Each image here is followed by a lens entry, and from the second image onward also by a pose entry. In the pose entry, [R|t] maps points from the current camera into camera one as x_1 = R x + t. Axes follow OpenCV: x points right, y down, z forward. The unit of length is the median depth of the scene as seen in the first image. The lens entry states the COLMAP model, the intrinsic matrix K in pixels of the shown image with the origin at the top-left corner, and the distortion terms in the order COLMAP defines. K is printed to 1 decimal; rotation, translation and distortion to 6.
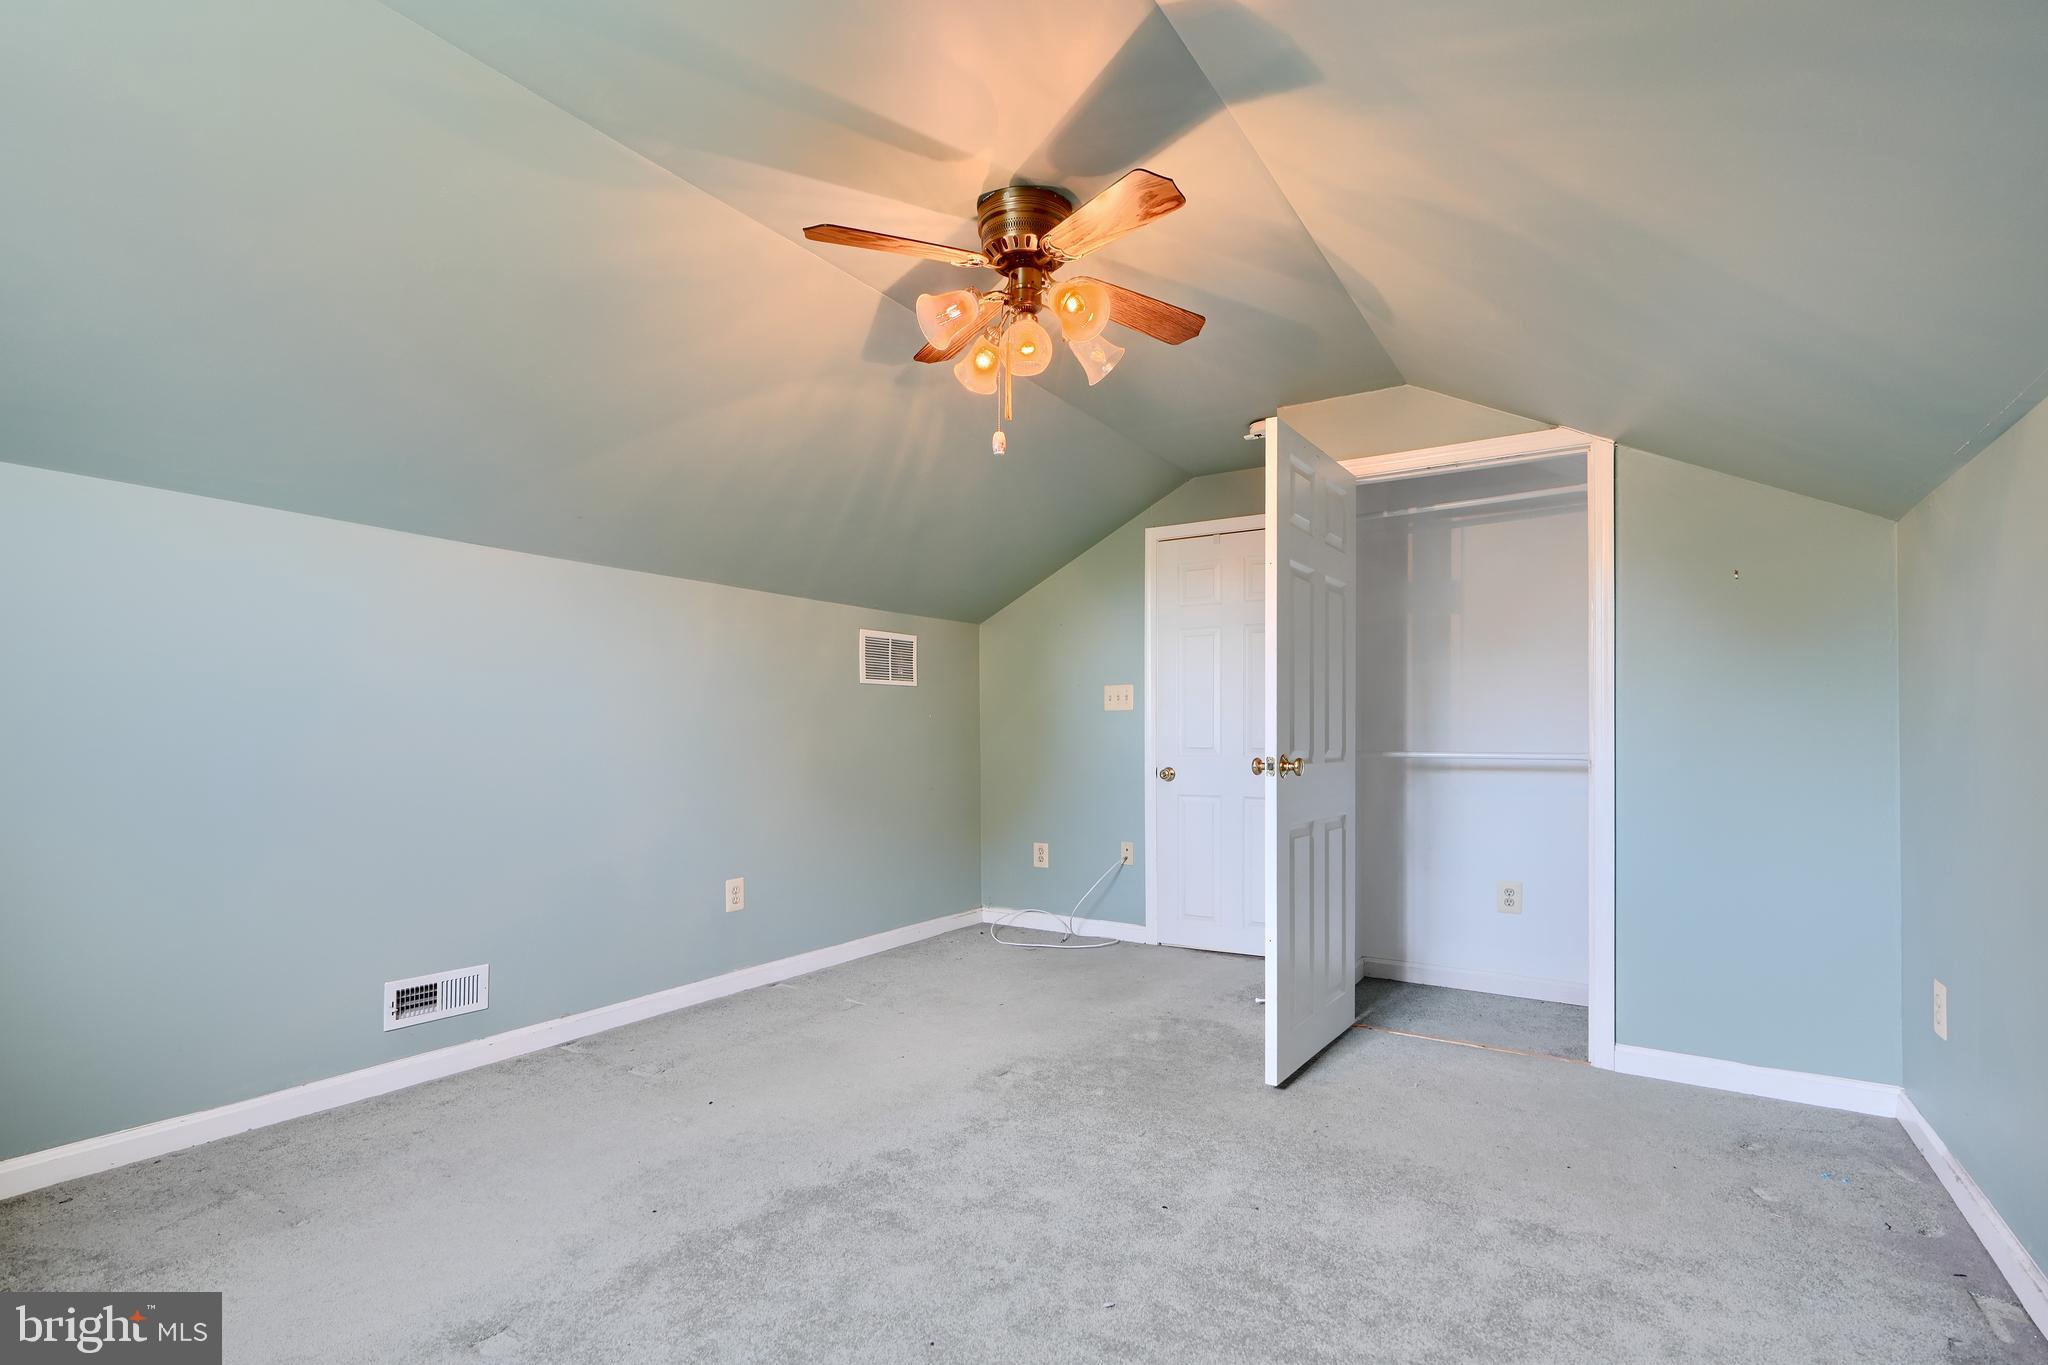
lens RADIAL K [[942.4, 0, 1028.9], [0, 942.4, 736.7], [0, 0, 1]] dist [0.000296, 0.000182]
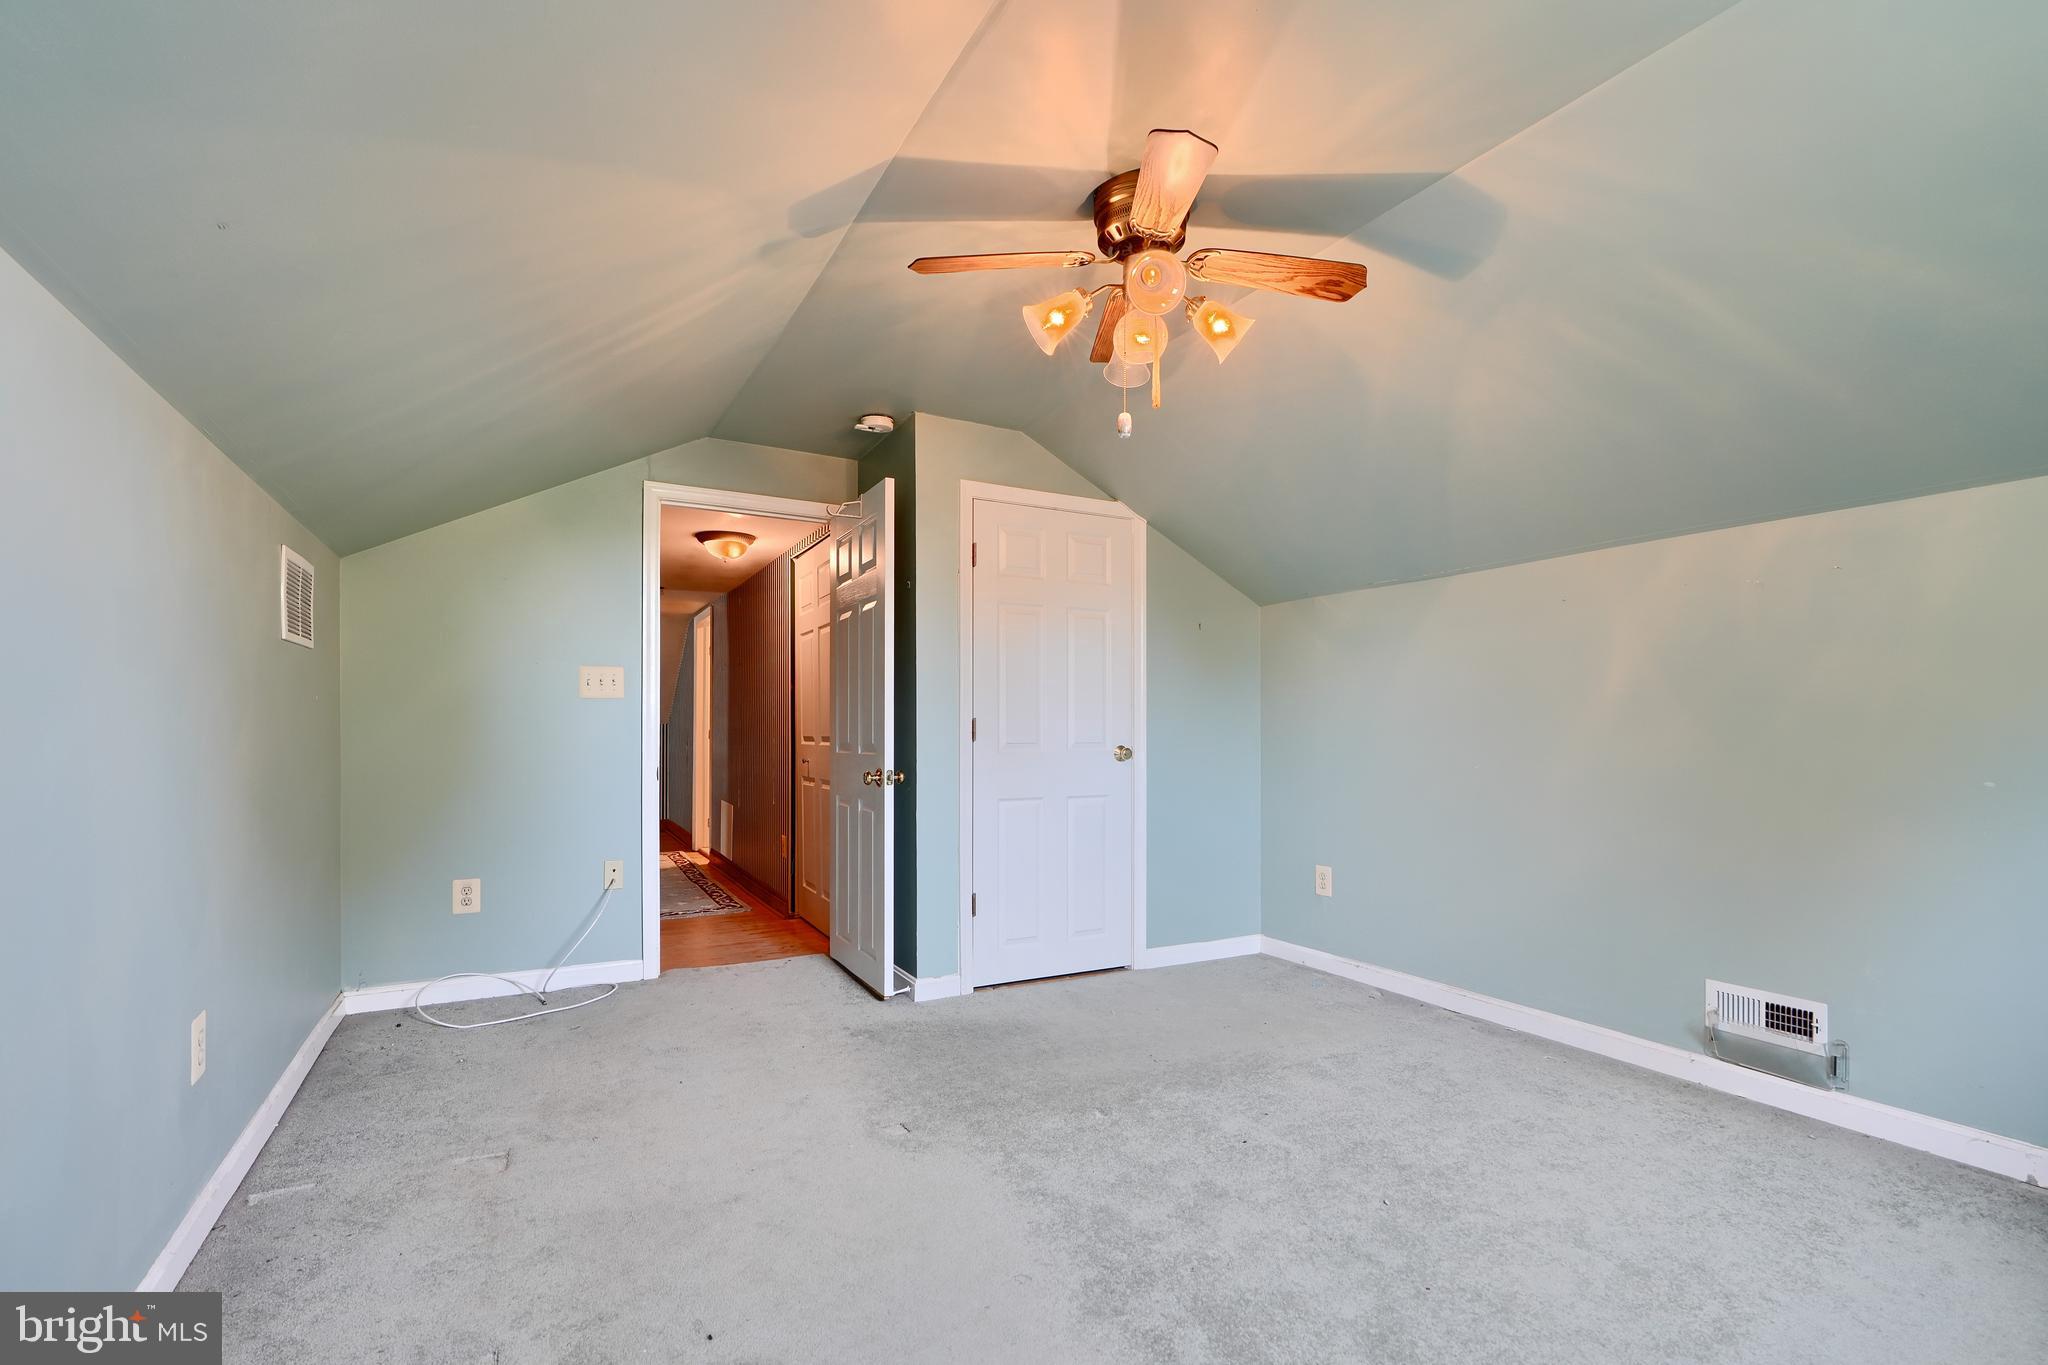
lens RADIAL K [[942.4, 0, 1028.9], [0, 942.4, 736.7], [0, 0, 1]] dist [0.000296, 0.000182]
pose [[0.479459, -0.006552, 0.877540, -0.436537], [-0.002308, 0.999959, 0.008727, -0.002938], [-0.877561, -0.006209, 0.479424, 0.300044]]
